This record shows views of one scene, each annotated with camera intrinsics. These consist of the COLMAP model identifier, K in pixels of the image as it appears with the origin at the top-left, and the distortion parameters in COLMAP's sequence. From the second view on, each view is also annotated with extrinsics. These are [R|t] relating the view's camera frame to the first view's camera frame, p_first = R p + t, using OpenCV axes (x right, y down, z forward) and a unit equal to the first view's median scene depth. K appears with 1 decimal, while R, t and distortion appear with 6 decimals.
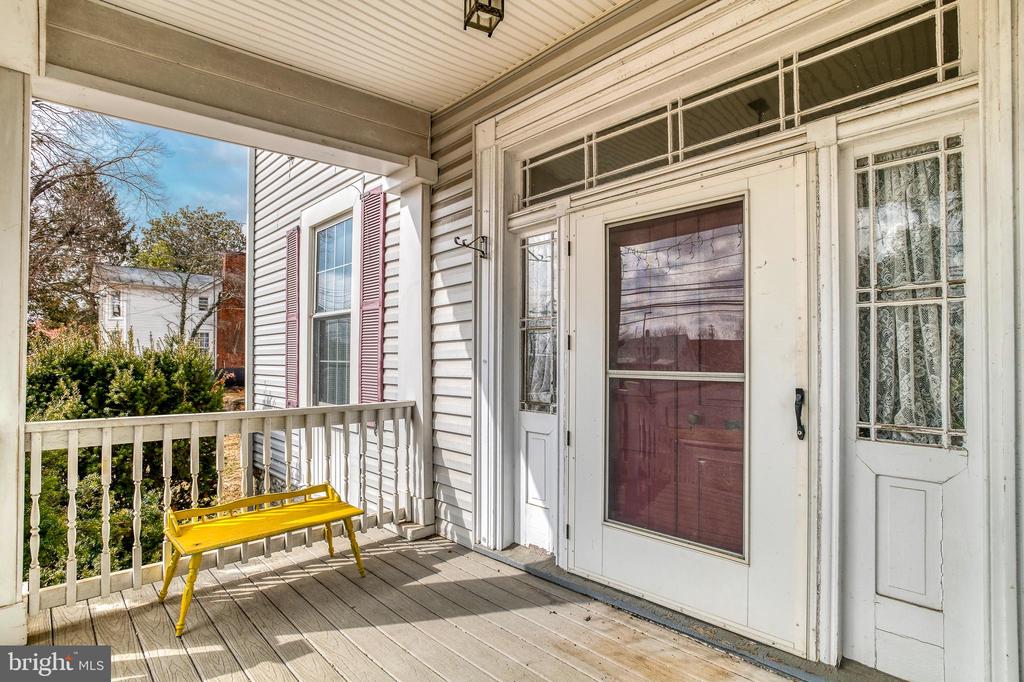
lens RADIAL K [[499.4, 0, 508.8], [0, 499.4, 337.3], [0, 0, 1]] dist [-0.050918, 0.026499]
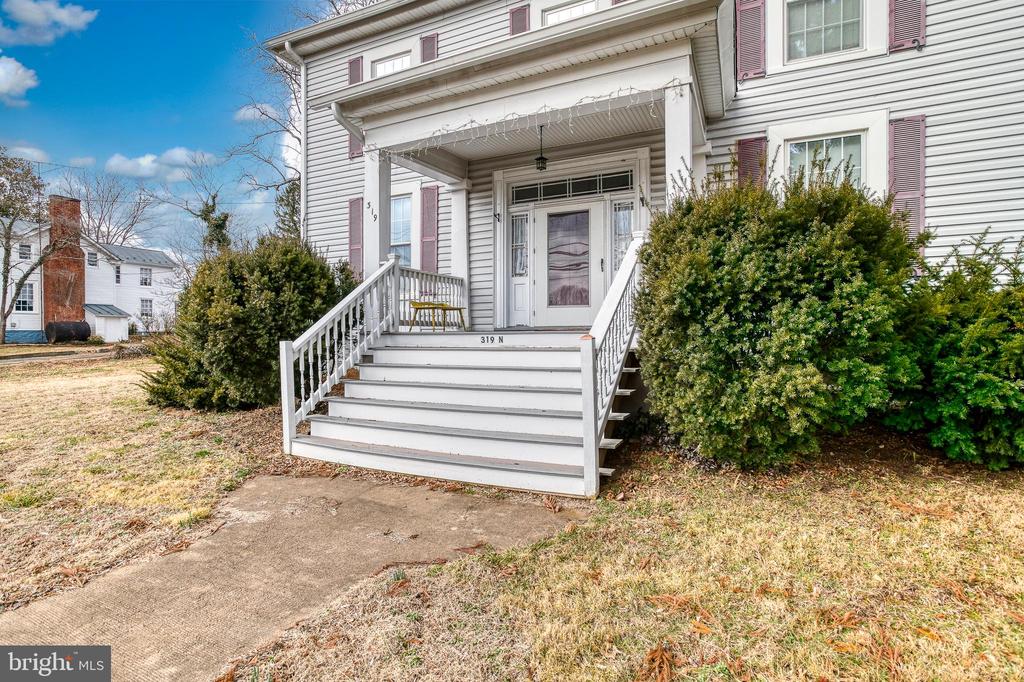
lens RADIAL K [[499.4, 0, 508.8], [0, 499.4, 337.3], [0, 0, 1]] dist [-0.050918, 0.026499]
pose [[0.915965, -0.014081, 0.401010, -0.995857], [-0.003186, 0.999097, 0.042360, 0.324829], [-0.401244, -0.040078, 0.915094, -1.396861]]
